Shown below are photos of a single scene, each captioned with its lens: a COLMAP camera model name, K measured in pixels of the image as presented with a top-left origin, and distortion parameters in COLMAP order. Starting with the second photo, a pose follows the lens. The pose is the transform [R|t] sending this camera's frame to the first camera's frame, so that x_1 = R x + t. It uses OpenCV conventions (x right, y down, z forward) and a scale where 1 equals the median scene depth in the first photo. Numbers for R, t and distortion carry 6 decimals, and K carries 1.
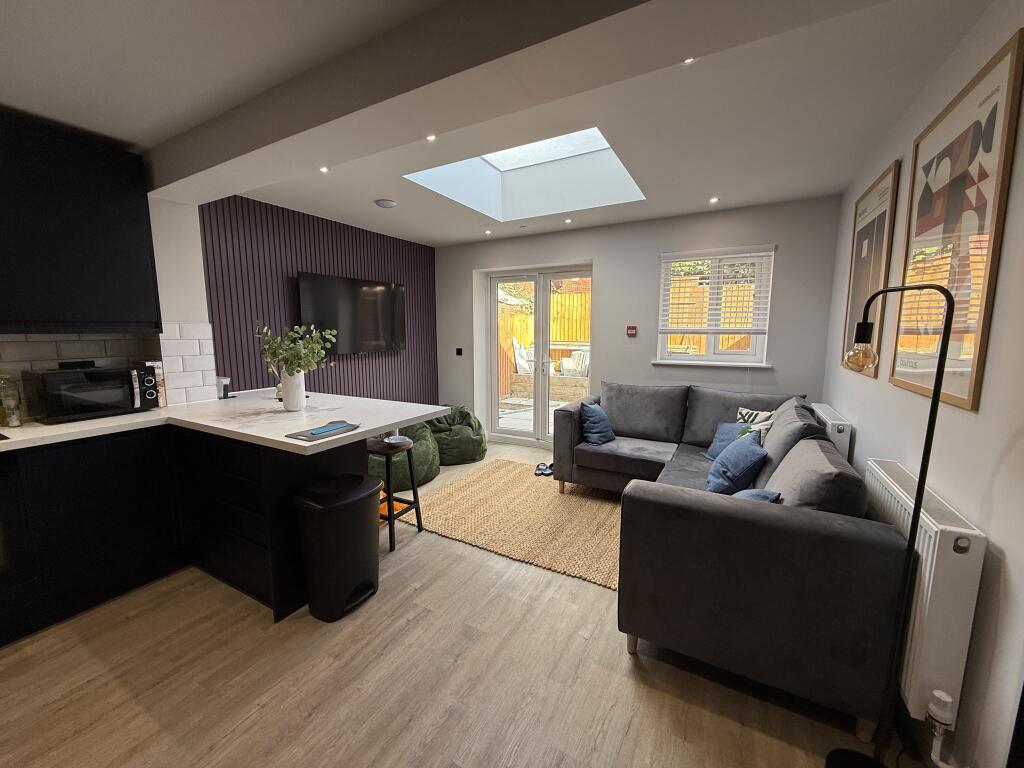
lens RADIAL K [[409.2, 0, 509.3], [0, 409.2, 384.8], [0, 0, 1]] dist [-0.000878, 0.000556]
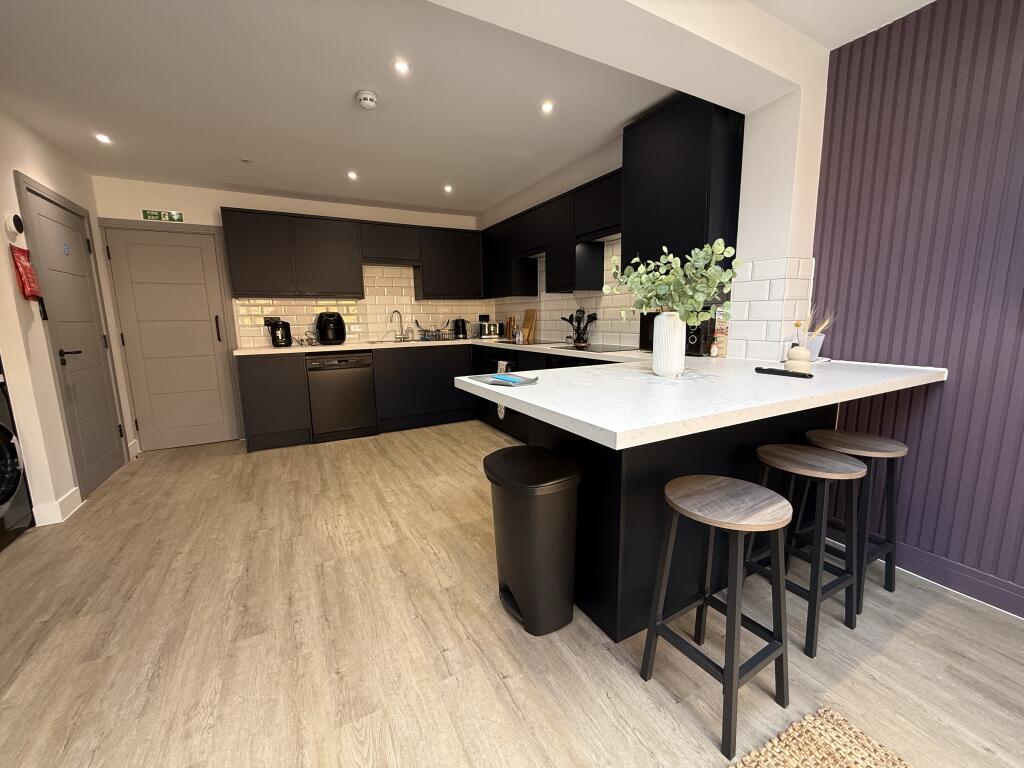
lens RADIAL K [[409.2, 0, 512.5], [0, 409.2, 381.2], [0, 0, 1]] dist [-0.000878, 0.000556]
pose [[-0.534049, 0.145495, -0.832840, 0.264721], [-0.091225, 0.969413, 0.227851, -0.085605], [0.840518, 0.197659, -0.504441, 1.549455]]
